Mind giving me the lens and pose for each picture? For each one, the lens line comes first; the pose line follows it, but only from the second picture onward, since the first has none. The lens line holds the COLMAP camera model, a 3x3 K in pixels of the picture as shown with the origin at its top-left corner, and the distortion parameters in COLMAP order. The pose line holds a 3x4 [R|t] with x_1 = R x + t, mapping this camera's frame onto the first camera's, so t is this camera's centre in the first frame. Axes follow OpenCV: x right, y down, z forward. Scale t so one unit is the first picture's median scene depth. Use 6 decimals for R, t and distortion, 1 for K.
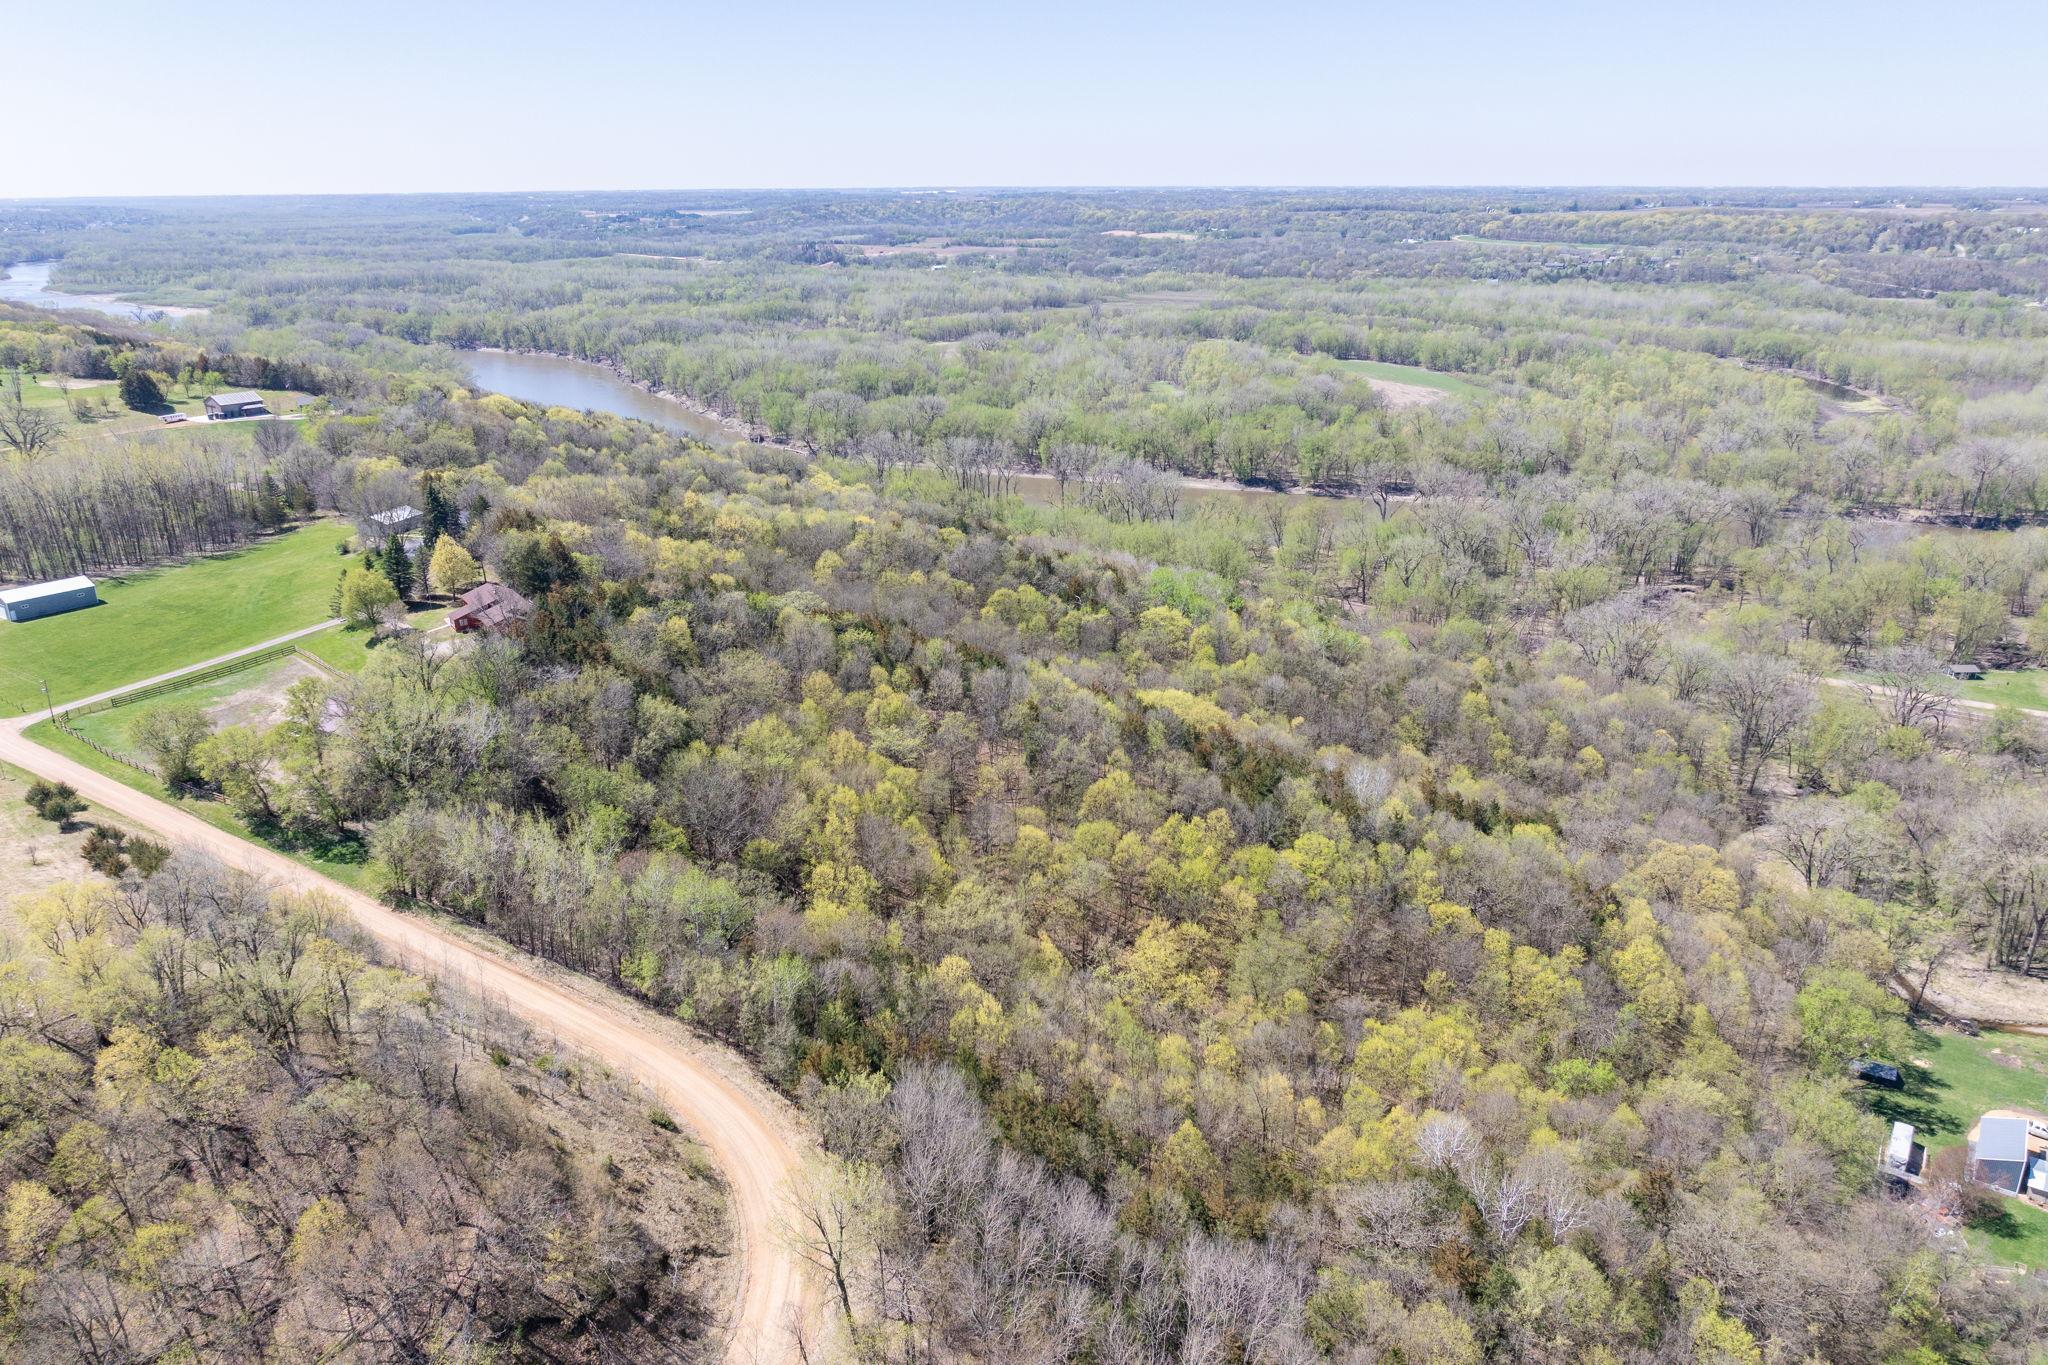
lens RADIAL K [[1438.6, 0, 1029.9], [0, 1438.6, 681.1], [0, 0, 1]] dist [-0.030996, 0.013607]
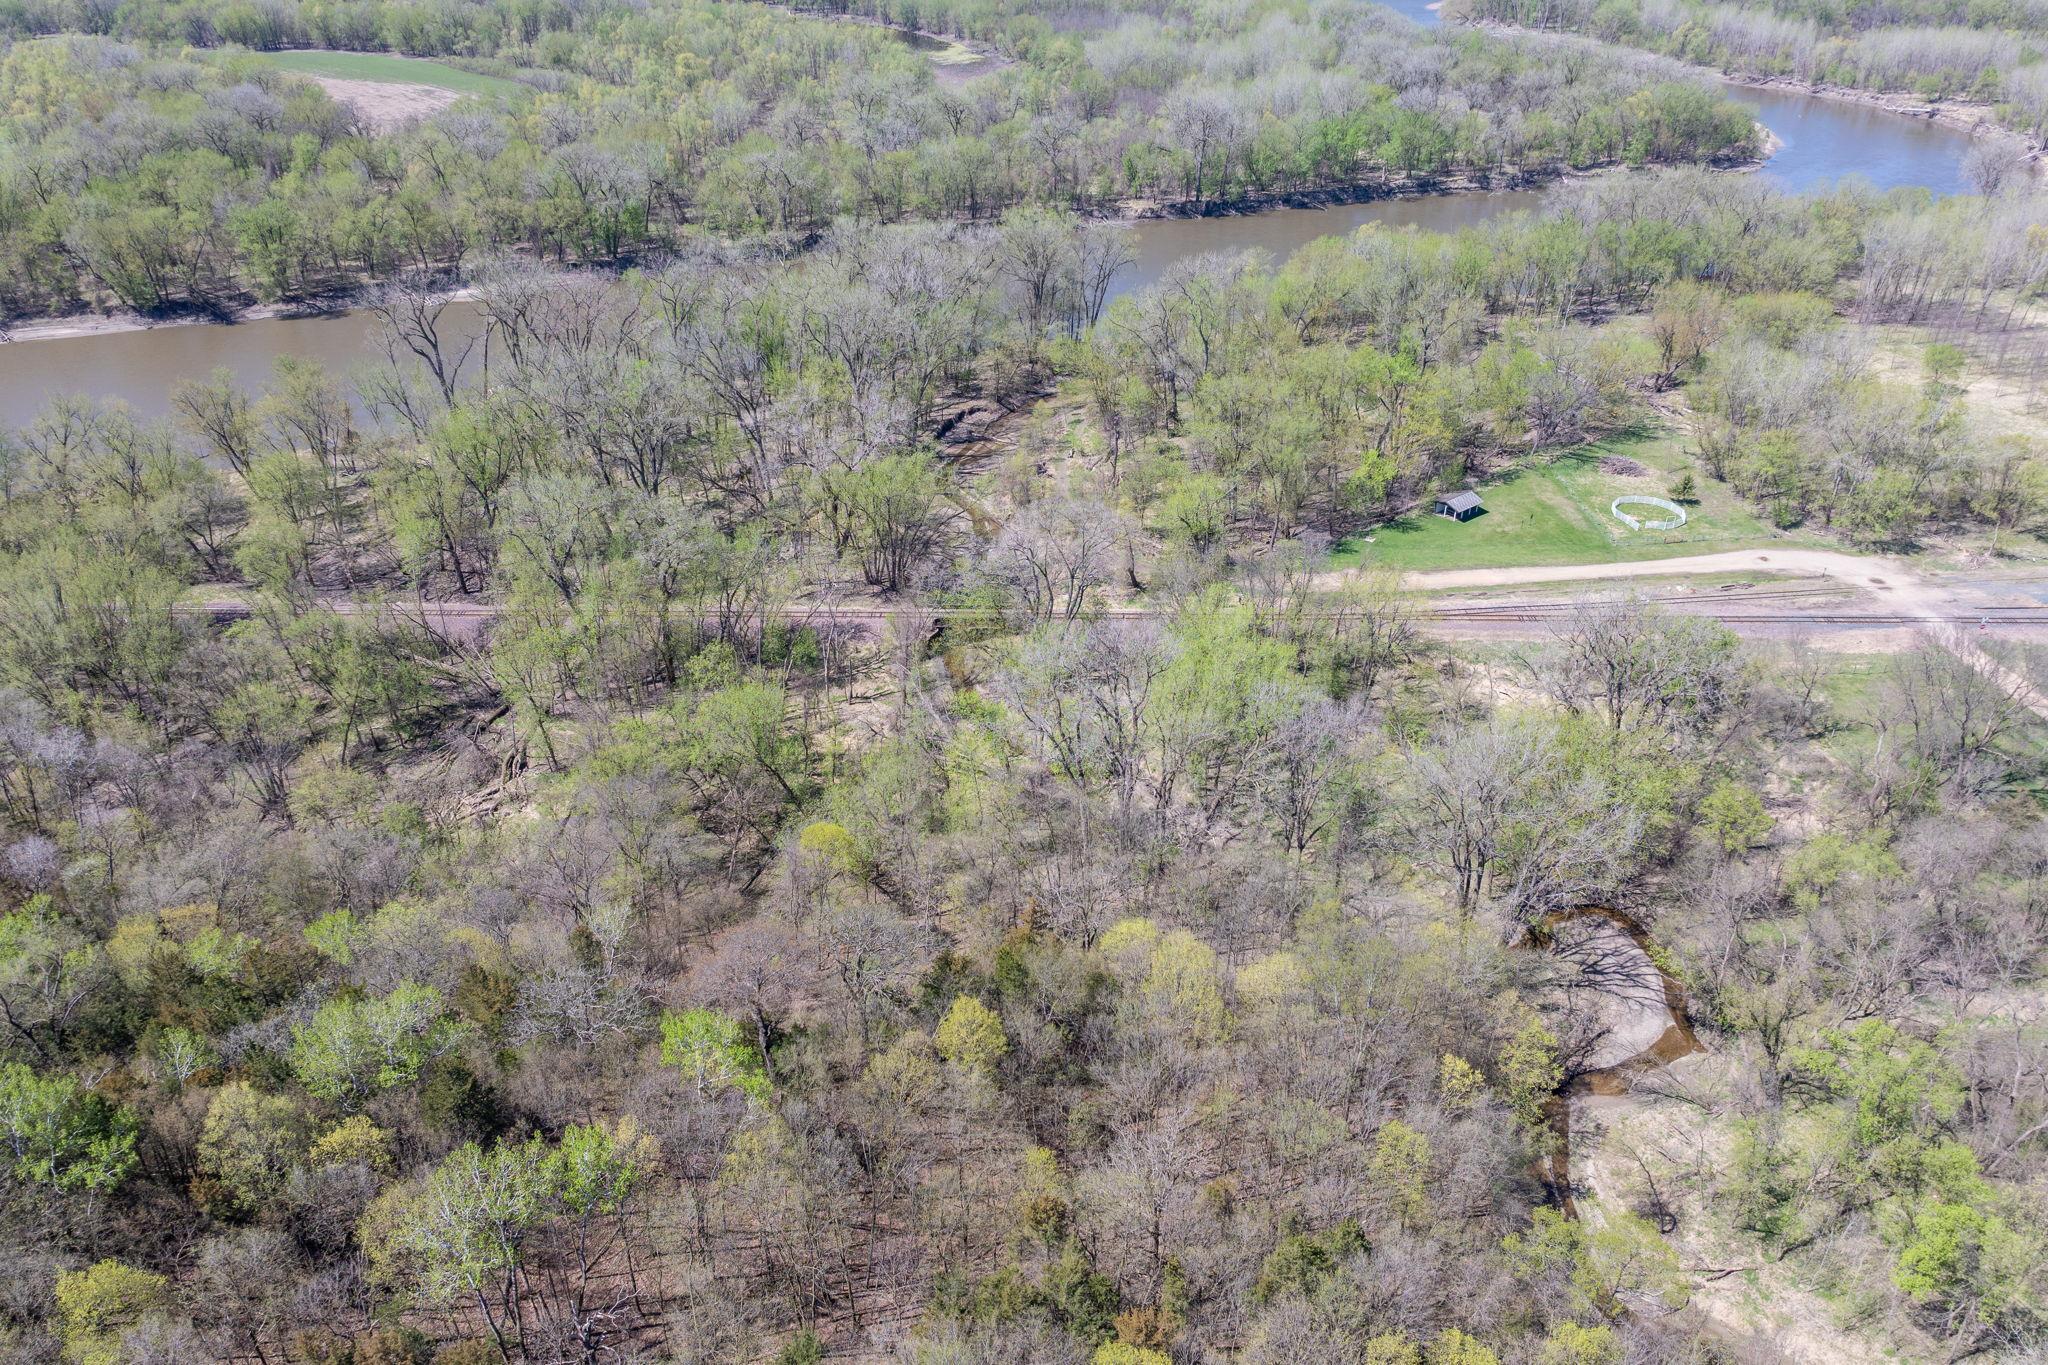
lens RADIAL K [[1438.6, 0, 1029.9], [0, 1438.6, 681.1], [0, 0, 1]] dist [-0.030996, 0.013607]
pose [[0.788007, -0.314150, 0.529485, 0.070499], [0.196459, 0.943365, 0.267331, -0.072410], [-0.583479, -0.106636, 0.805097, 0.299700]]
